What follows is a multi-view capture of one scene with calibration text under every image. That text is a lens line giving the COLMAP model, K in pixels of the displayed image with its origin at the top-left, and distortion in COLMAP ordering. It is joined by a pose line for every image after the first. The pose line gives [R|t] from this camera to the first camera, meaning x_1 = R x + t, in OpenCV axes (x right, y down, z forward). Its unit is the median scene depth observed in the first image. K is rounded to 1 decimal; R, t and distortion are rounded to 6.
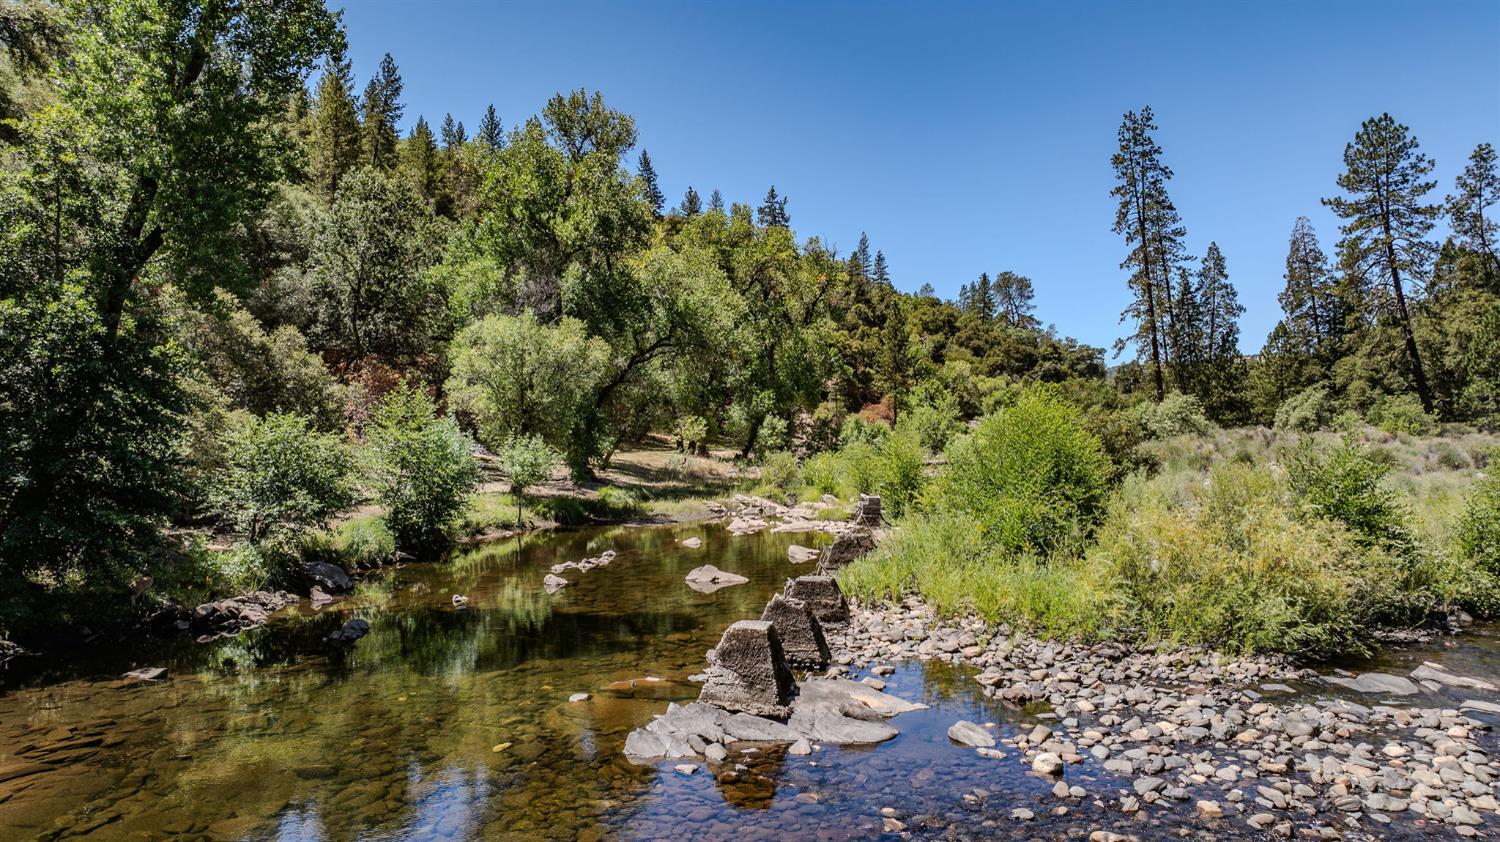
lens RADIAL K [[1039.6, 0, 746.7], [0, 1039.6, 422.5], [0, 0, 1]] dist [-0.040798, 0.033717]
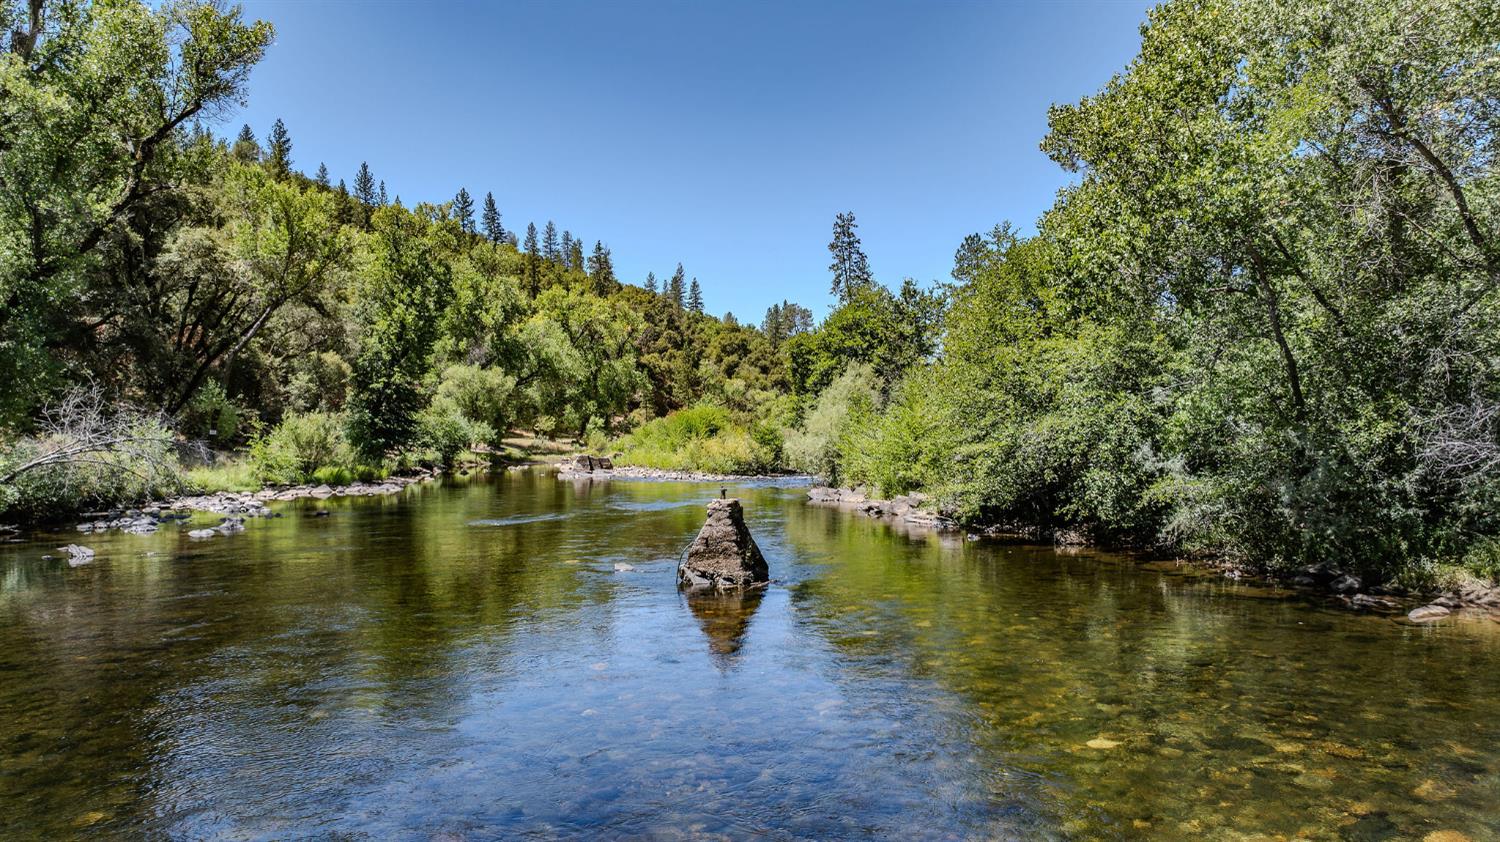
lens RADIAL K [[1039.6, 0, 759.4], [0, 1039.6, 422.0], [0, 0, 1]] dist [-0.040798, 0.033717]
pose [[0.984666, 0.002680, 0.174431, -0.004913], [-0.001171, 0.999961, -0.008750, 0.013933], [-0.174447, 0.008412, 0.984631, -0.550952]]
